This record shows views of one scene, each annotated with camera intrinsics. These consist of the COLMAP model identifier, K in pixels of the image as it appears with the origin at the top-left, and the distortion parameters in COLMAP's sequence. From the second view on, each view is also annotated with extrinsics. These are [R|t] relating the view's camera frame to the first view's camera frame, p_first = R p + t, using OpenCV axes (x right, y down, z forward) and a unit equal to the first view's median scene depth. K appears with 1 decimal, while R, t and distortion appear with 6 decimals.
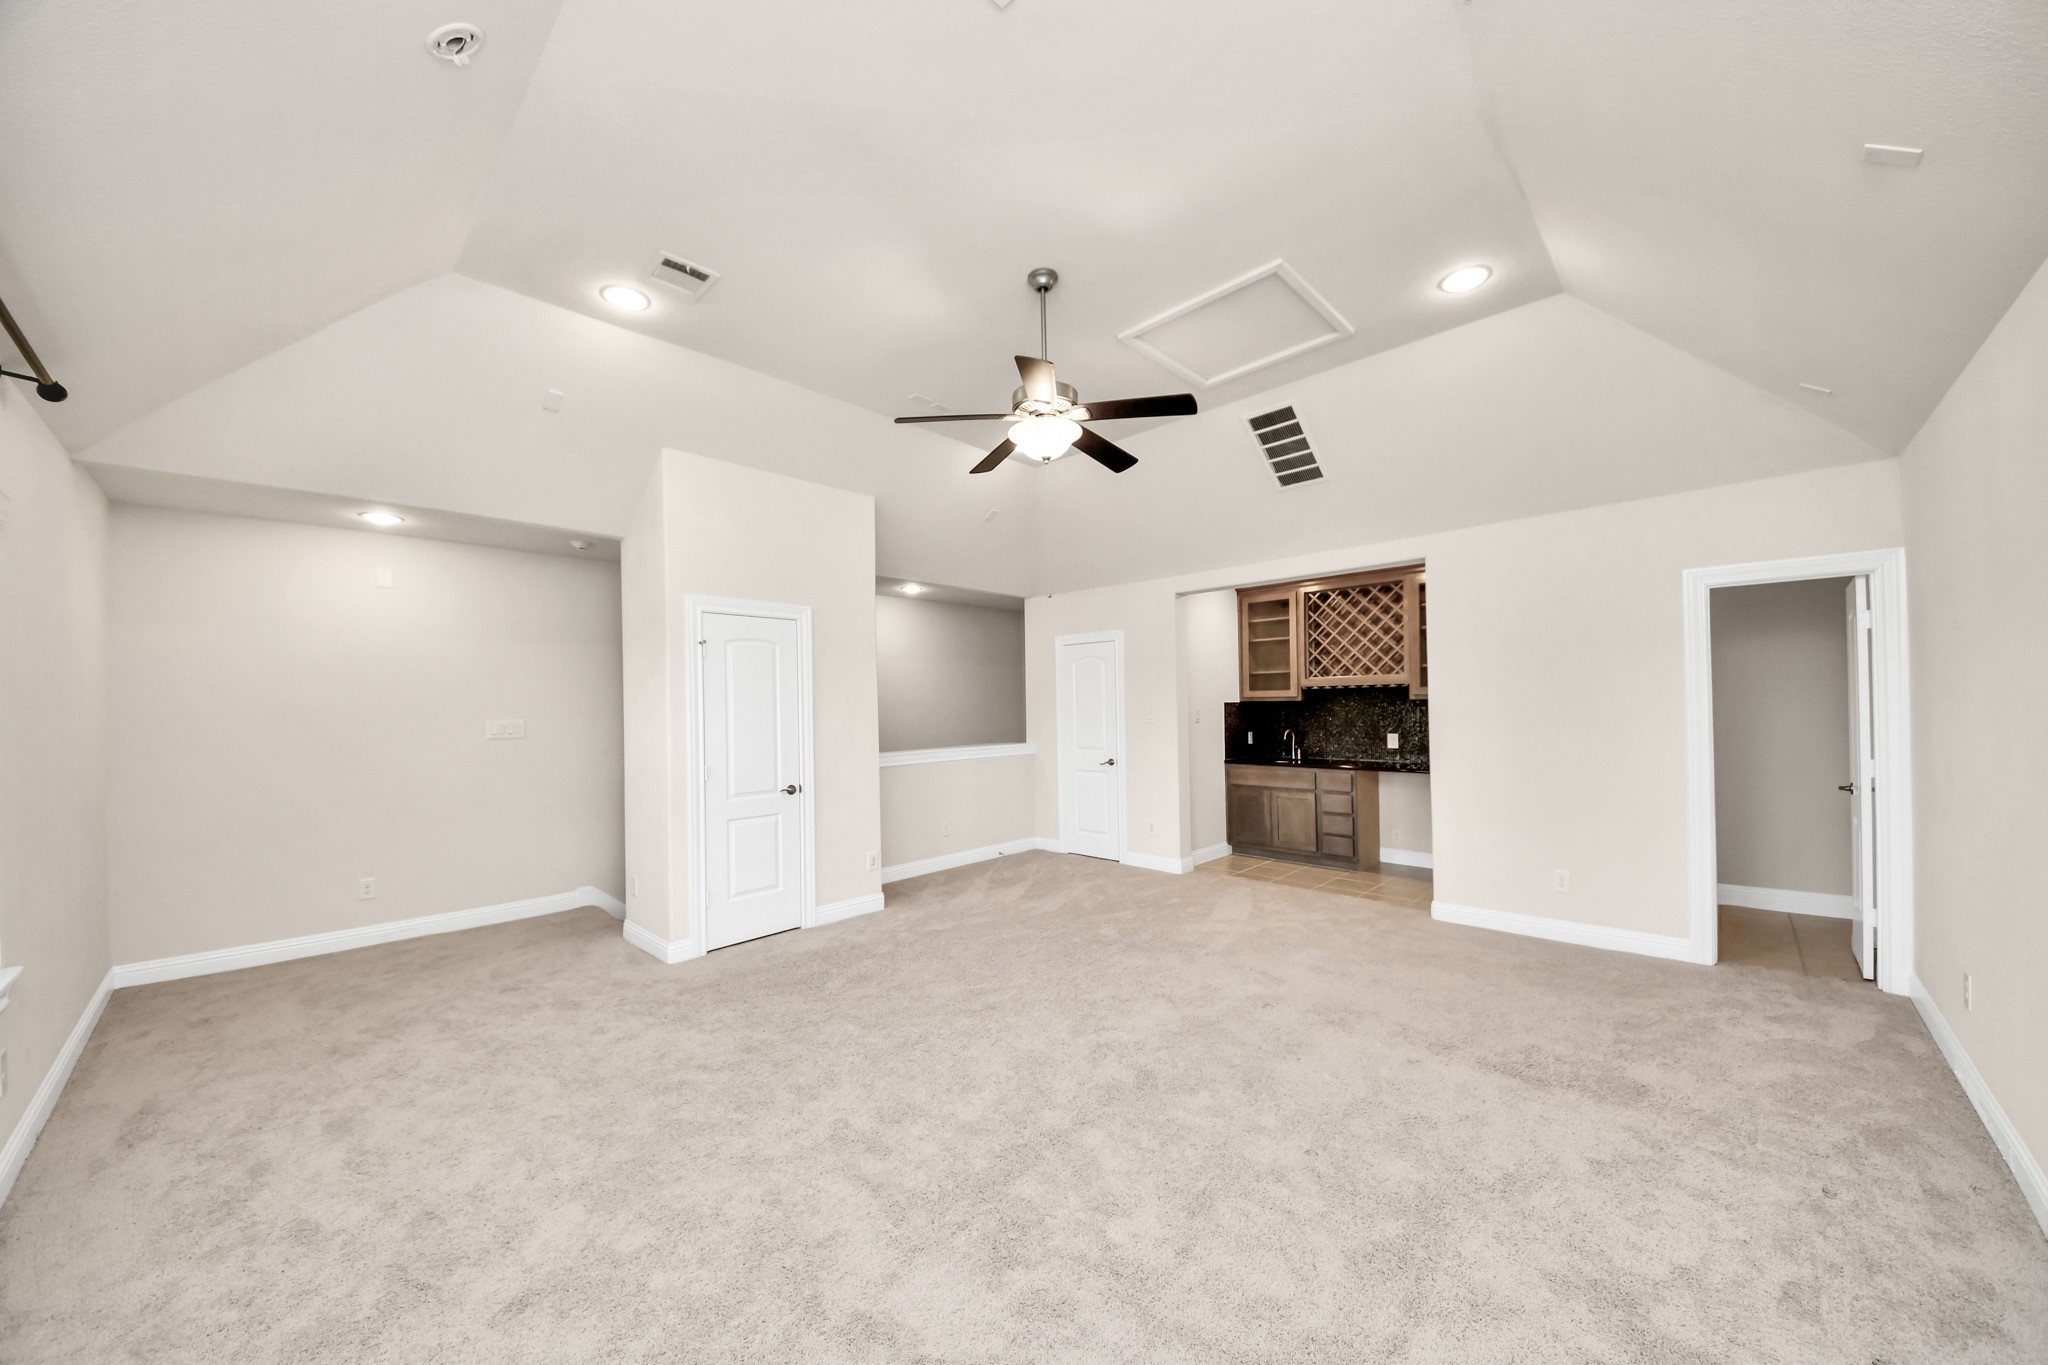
lens RADIAL K [[747.7, 0, 1021.8], [0, 747.7, 695.8], [0, 0, 1]] dist [0.023233, -0.000070]
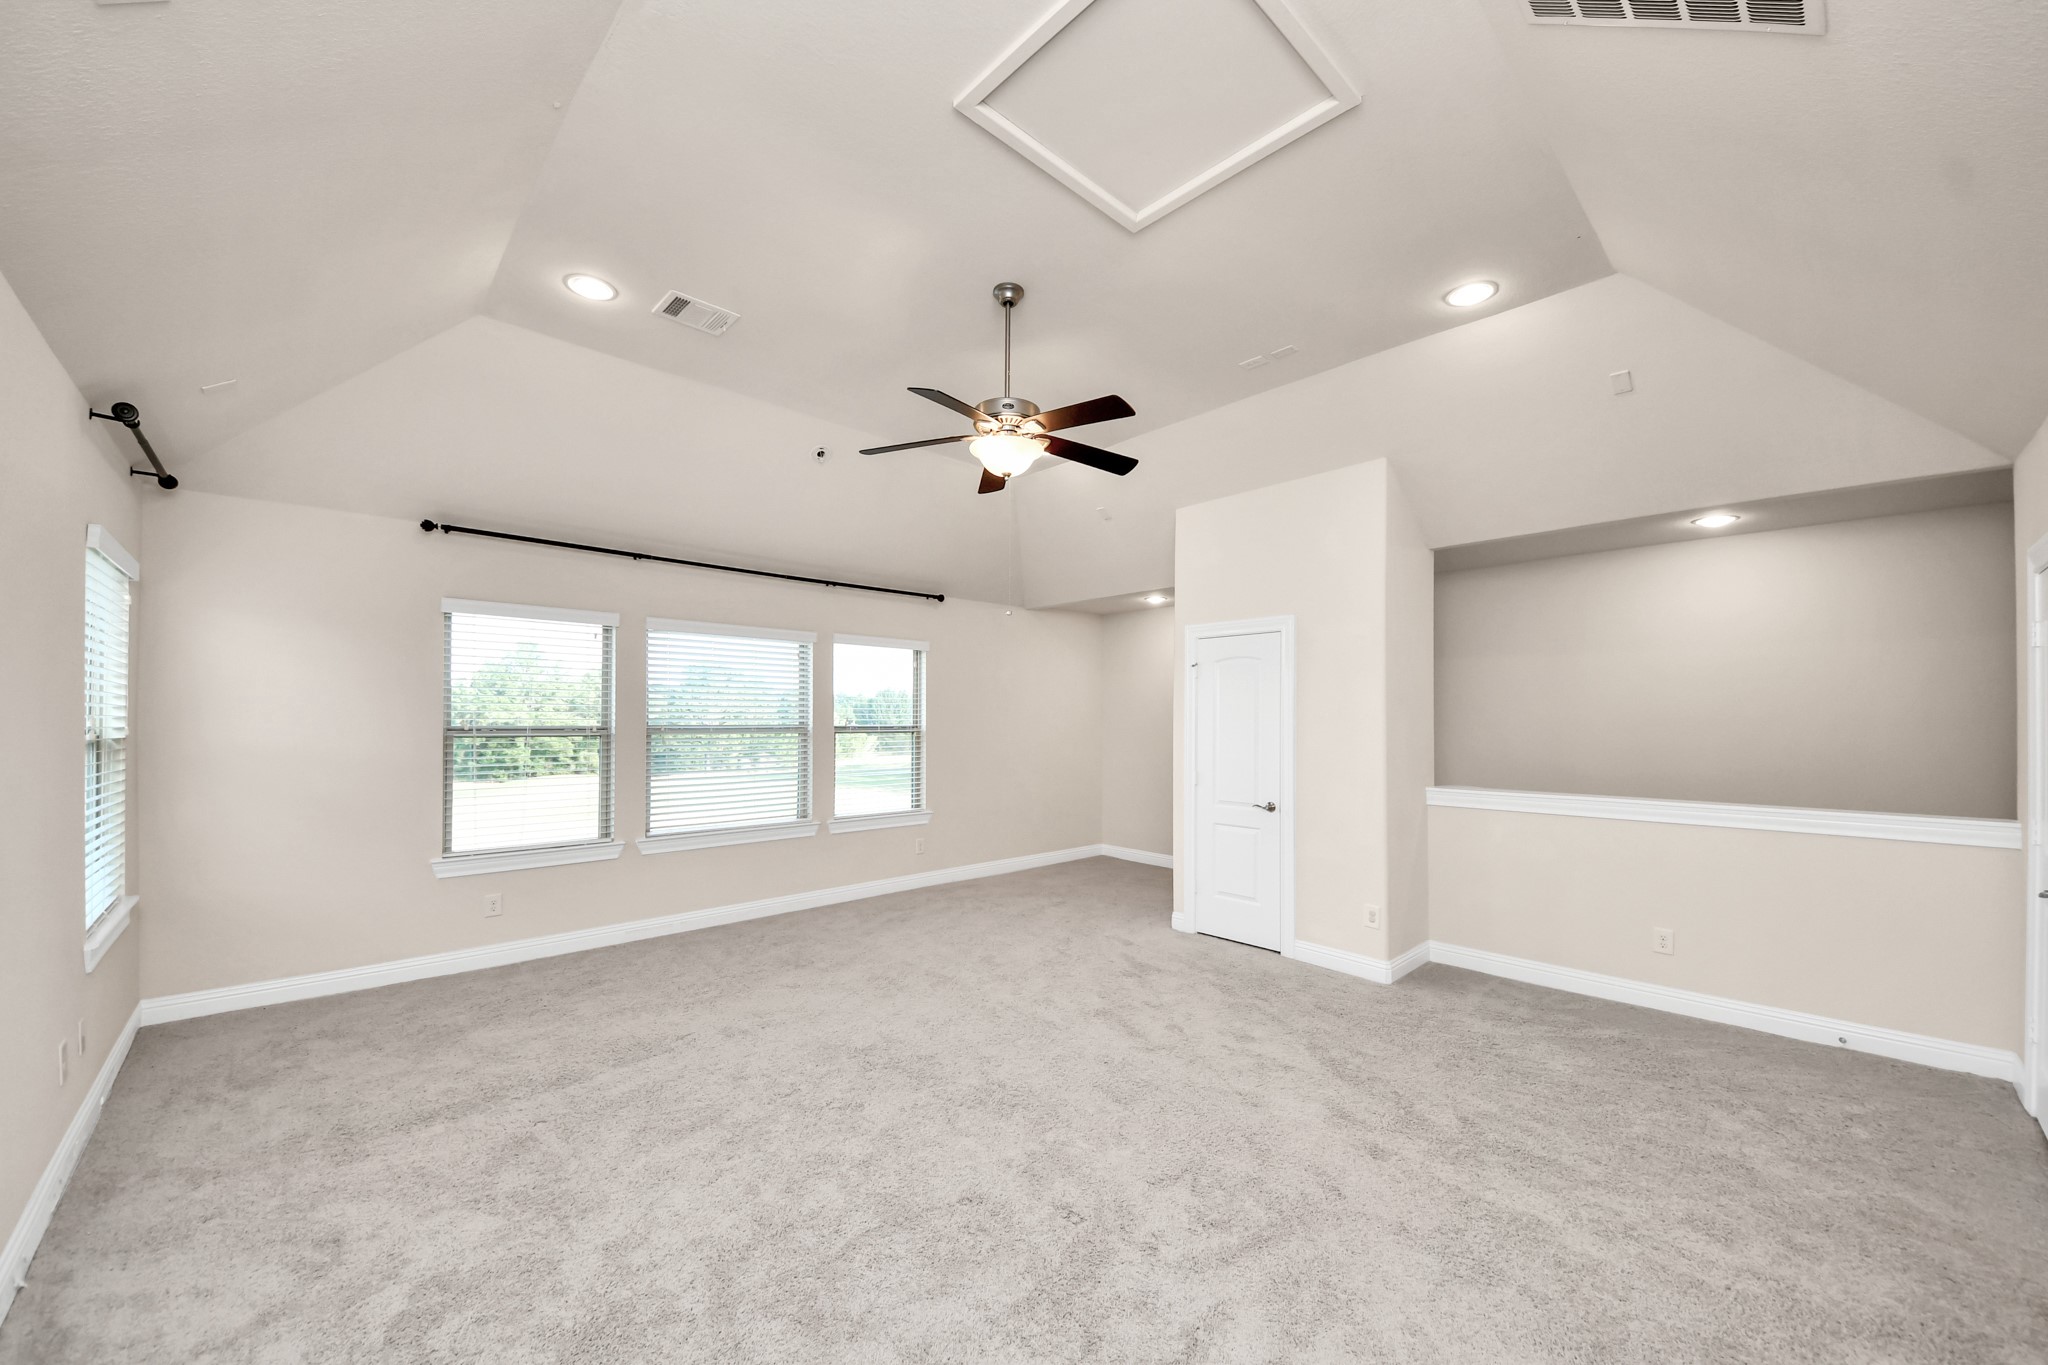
lens RADIAL K [[747.7, 0, 1021.8], [0, 747.7, 695.8], [0, 0, 1]] dist [0.023233, -0.000070]
pose [[-0.043633, -0.015897, -0.998921, 0.673414], [0.005603, 0.999854, -0.016157, -0.005201], [0.999032, -0.006302, -0.043537, 0.706614]]
